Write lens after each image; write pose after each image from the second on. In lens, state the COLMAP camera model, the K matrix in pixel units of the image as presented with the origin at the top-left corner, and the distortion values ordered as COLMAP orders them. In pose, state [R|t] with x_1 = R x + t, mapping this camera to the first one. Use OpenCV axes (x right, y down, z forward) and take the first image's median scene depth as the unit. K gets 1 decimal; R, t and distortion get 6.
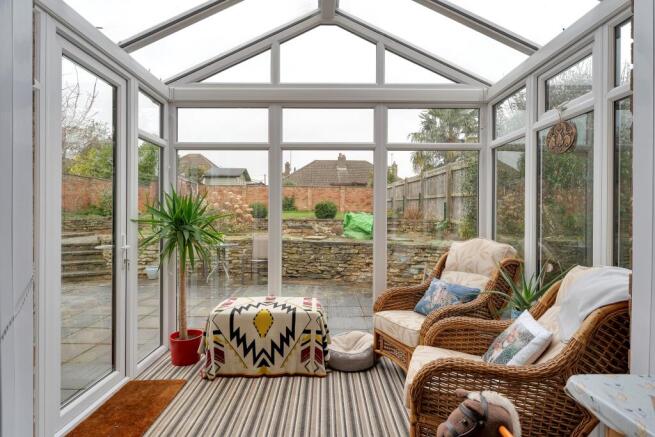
lens RADIAL K [[350.1, 0, 326.0], [0, 350.1, 218.8], [0, 0, 1]] dist [-0.002758, -0.000228]
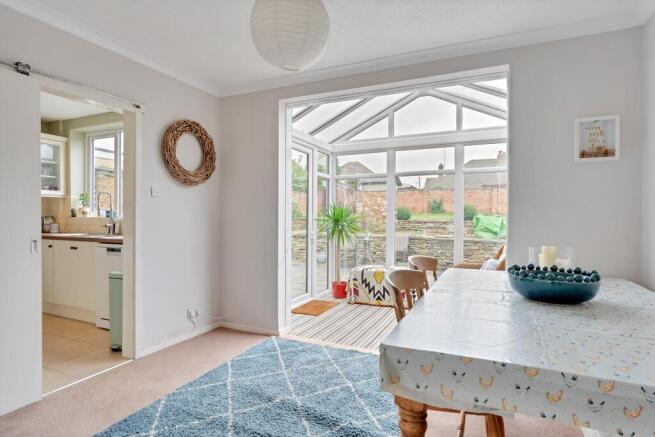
lens RADIAL K [[350.1, 0, 326.0], [0, 350.1, 218.8], [0, 0, 1]] dist [-0.002758, -0.000228]
pose [[0.905189, 0.000101, -0.425010, 0.339931], [-0.003325, 0.999971, -0.006843, 0.013837], [0.424997, 0.007607, 0.905163, -0.752352]]
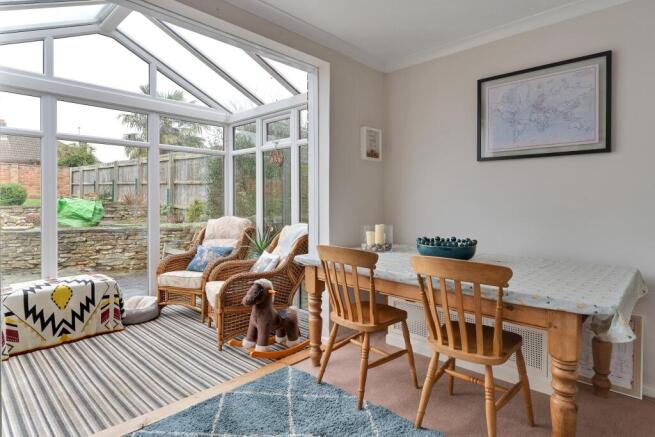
lens RADIAL K [[361.5, 0, 324.2], [0, 361.5, 203.5], [0, 0, 1]] dist [-0.001805, -0.000020]
pose [[0.699898, -0.009072, 0.714185, -0.415934], [0.010619, 0.999941, 0.002295, 0.003496], [-0.714164, 0.005978, 0.699953, -0.418147]]
